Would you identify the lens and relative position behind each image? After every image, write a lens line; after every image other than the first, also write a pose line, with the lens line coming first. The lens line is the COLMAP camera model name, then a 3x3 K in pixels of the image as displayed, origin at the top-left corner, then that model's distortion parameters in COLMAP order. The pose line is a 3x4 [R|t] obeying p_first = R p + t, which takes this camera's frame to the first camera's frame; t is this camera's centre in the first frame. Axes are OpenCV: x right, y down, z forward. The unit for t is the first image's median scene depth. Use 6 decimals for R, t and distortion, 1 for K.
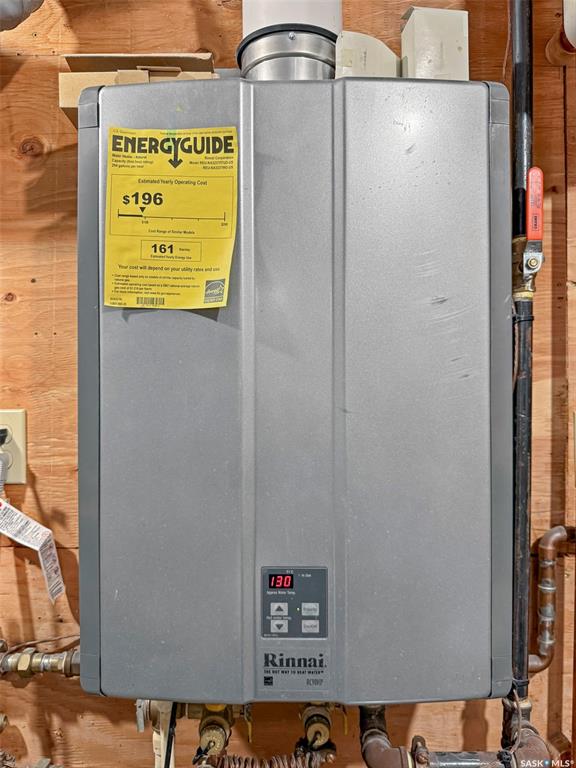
lens RADIAL K [[541.6, 0, 304.0], [0, 541.6, 378.9], [0, 0, 1]] dist [0.024659, -0.023897]
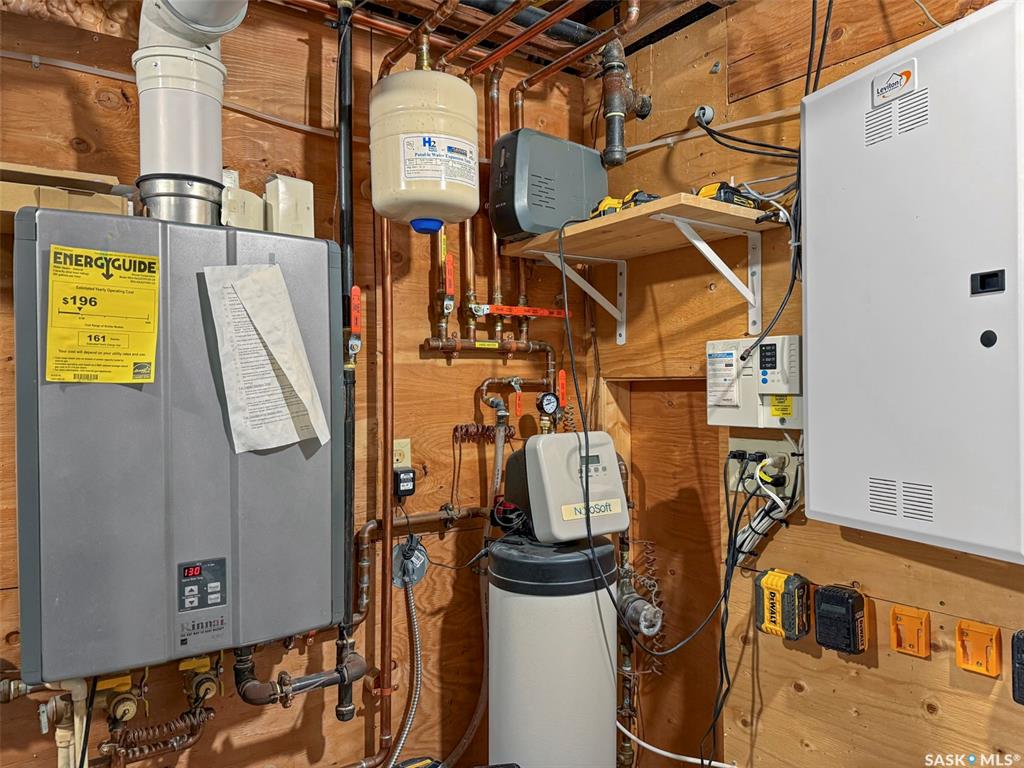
lens RADIAL K [[722.2, 0, 511.8], [0, 722.2, 384.1], [0, 0, 1]] dist [0.024659, -0.023897]
pose [[0.814590, -0.003392, 0.580027, -0.466030], [0.007136, 0.999966, -0.004174, -0.110938], [-0.579993, 0.007539, 0.814586, -1.064385]]
